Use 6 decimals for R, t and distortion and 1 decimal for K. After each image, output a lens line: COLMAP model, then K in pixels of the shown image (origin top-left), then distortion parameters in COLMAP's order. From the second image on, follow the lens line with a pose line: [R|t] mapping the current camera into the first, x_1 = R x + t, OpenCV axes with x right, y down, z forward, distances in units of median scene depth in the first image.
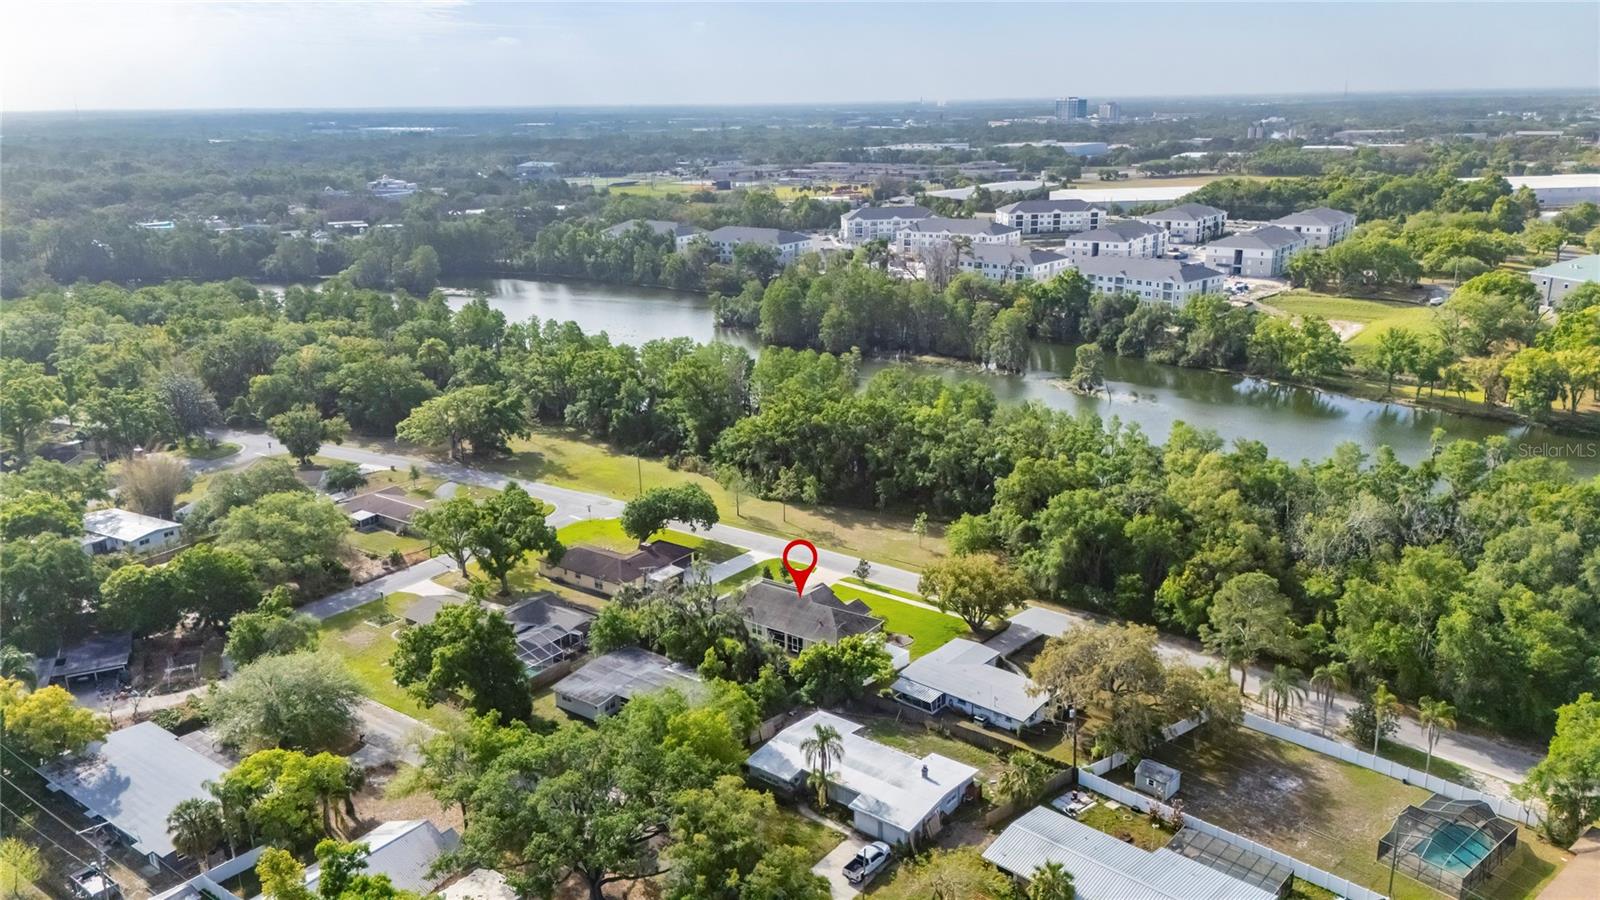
lens RADIAL K [[1164.5, 0, 809.0], [0, 1164.5, 451.7], [0, 0, 1]] dist [0.111515, -0.158486]
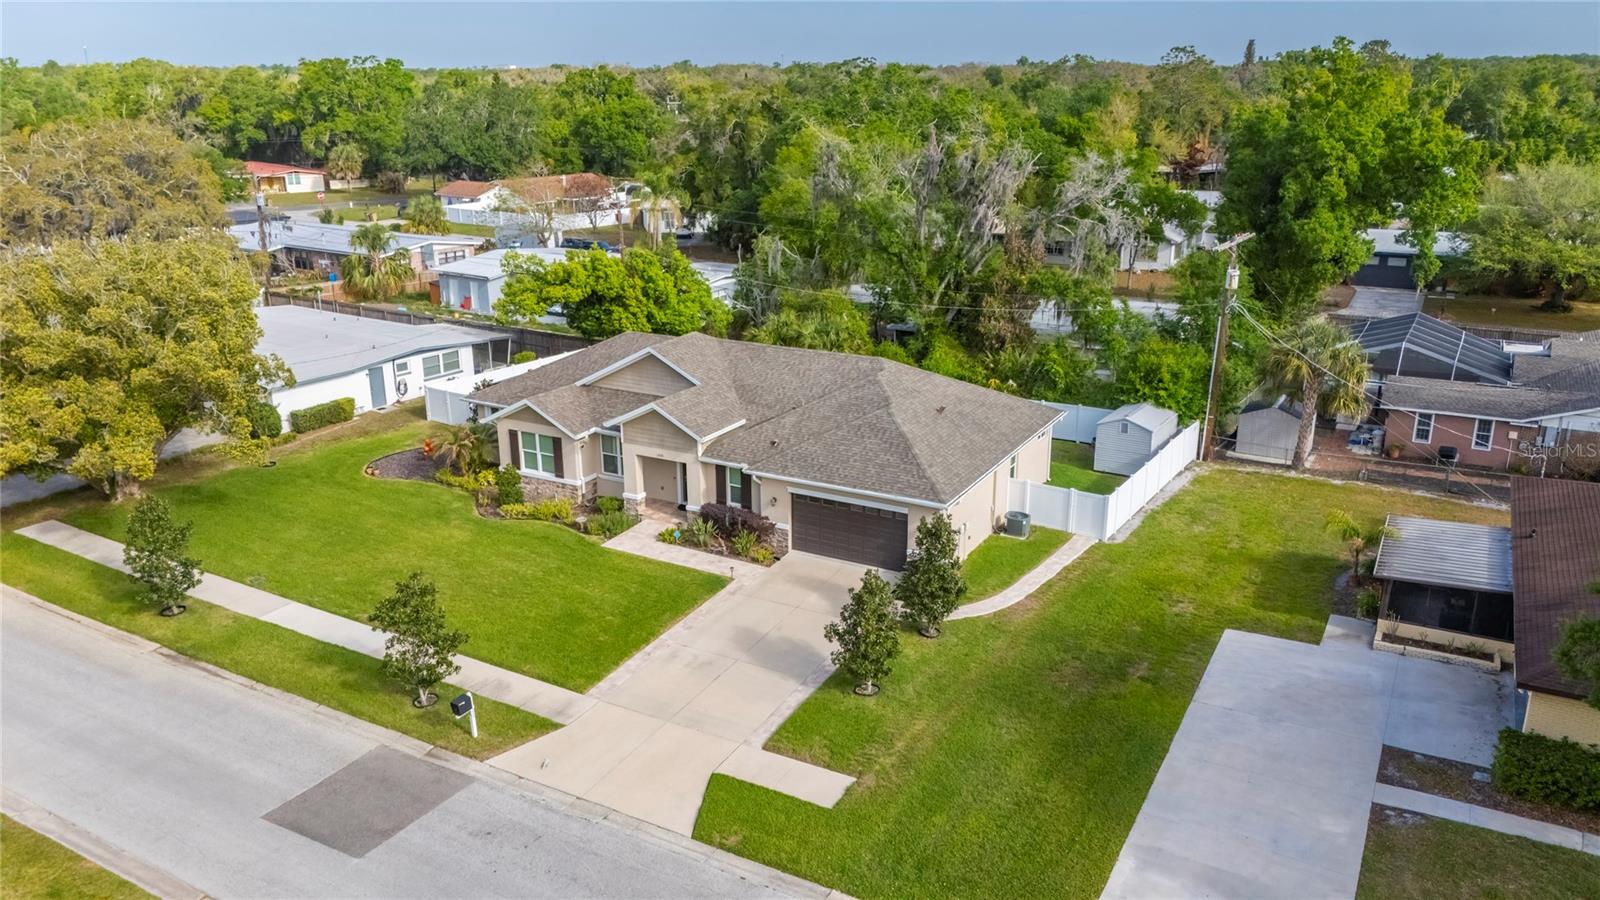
lens RADIAL K [[1175.5, 0, 808.5], [0, 1175.5, 449.4], [0, 0, 1]] dist [0.067764, -0.059882]
pose [[-0.992032, 0.055874, -0.112916, 0.006064], [-0.017340, 0.827190, 0.561655, -0.021232], [0.124785, 0.559138, -0.819630, 1.051262]]
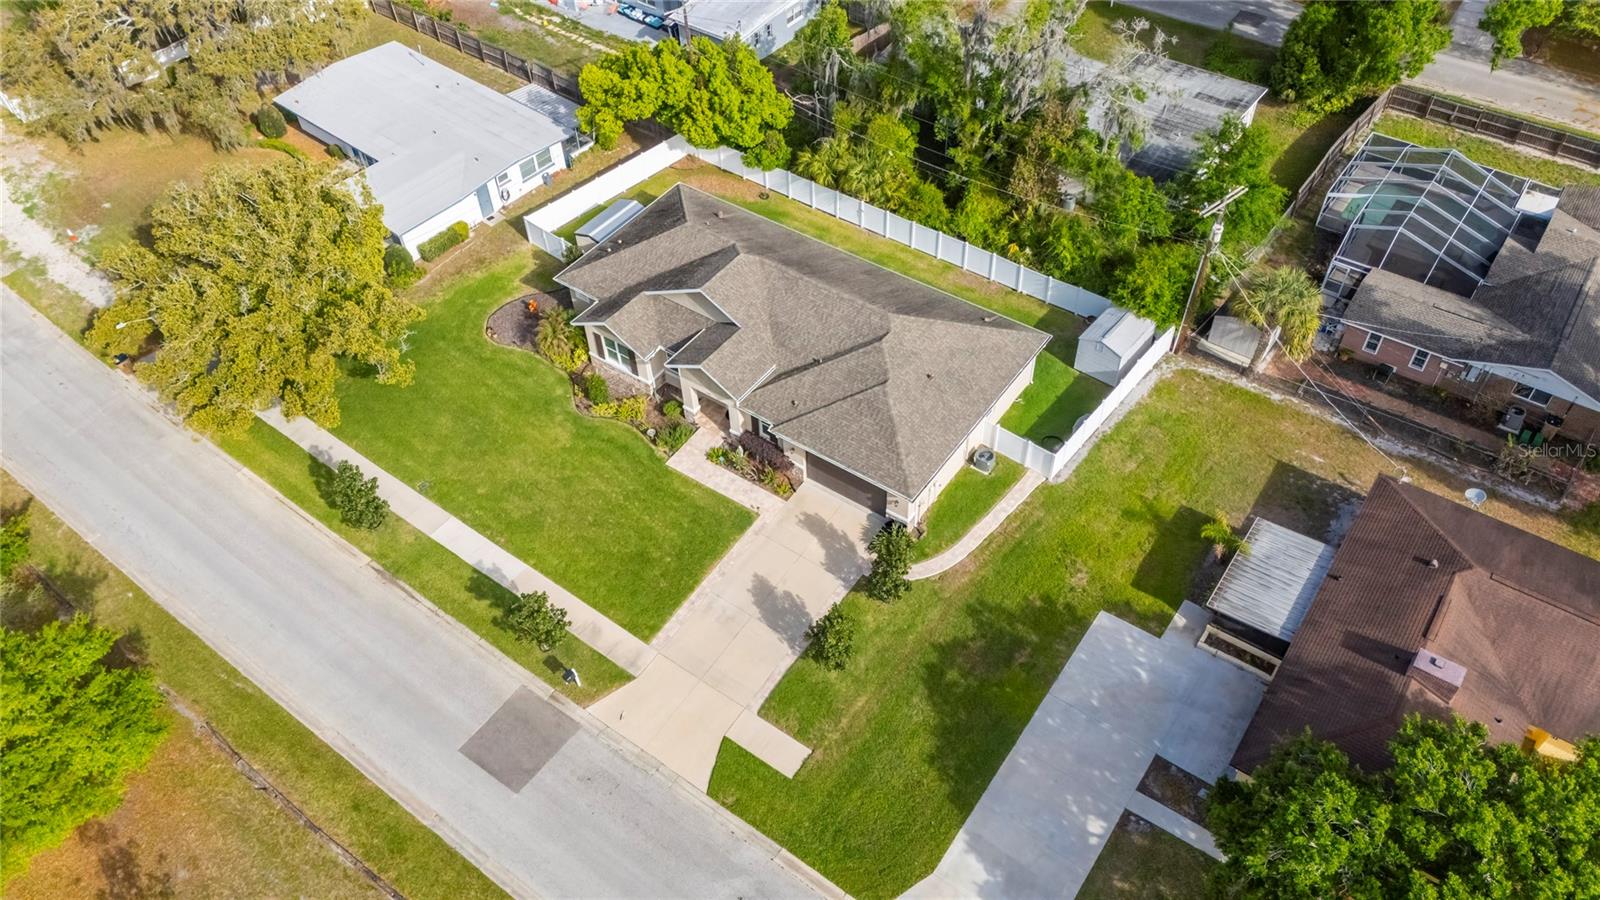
lens RADIAL K [[1175.5, 0, 808.5], [0, 1175.5, 449.4], [0, 0, 1]] dist [0.067764, -0.059882]
pose [[-0.999107, 0.036678, 0.020951, -0.021238], [0.034936, 0.438733, 0.897938, -0.145449], [0.023742, 0.897869, -0.439622, 1.002915]]
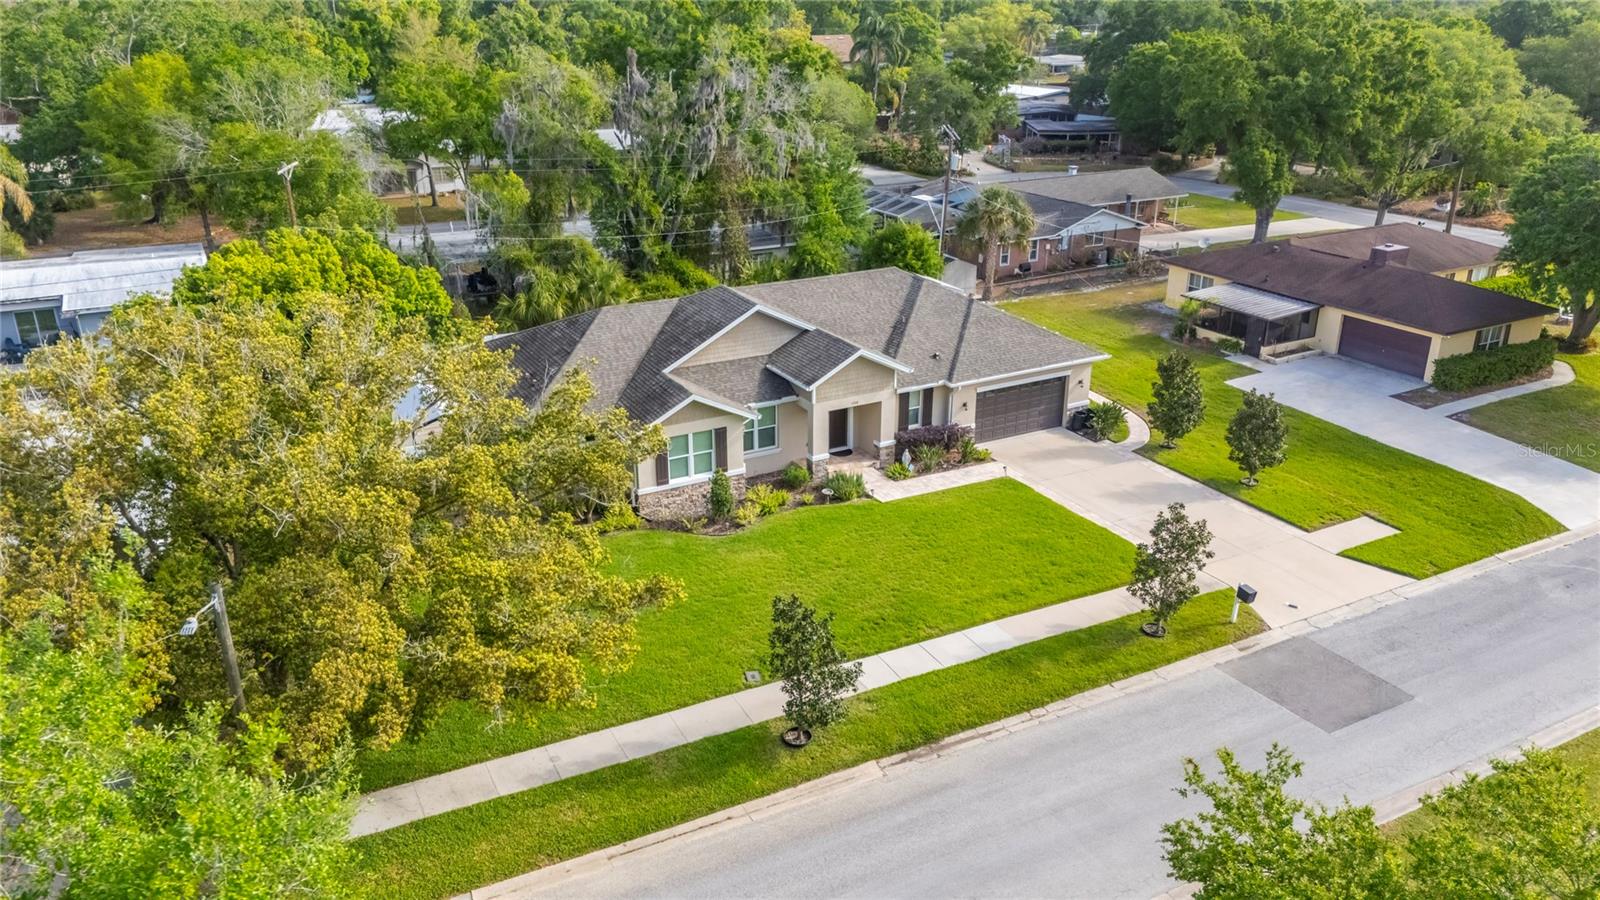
lens RADIAL K [[1175.5, 0, 808.5], [0, 1175.5, 449.4], [0, 0, 1]] dist [0.067764, -0.059882]
pose [[-0.418046, 0.347410, -0.839371, 0.200730], [-0.256933, 0.841040, 0.476065, 0.012124], [0.871334, 0.414679, -0.262332, 0.916531]]
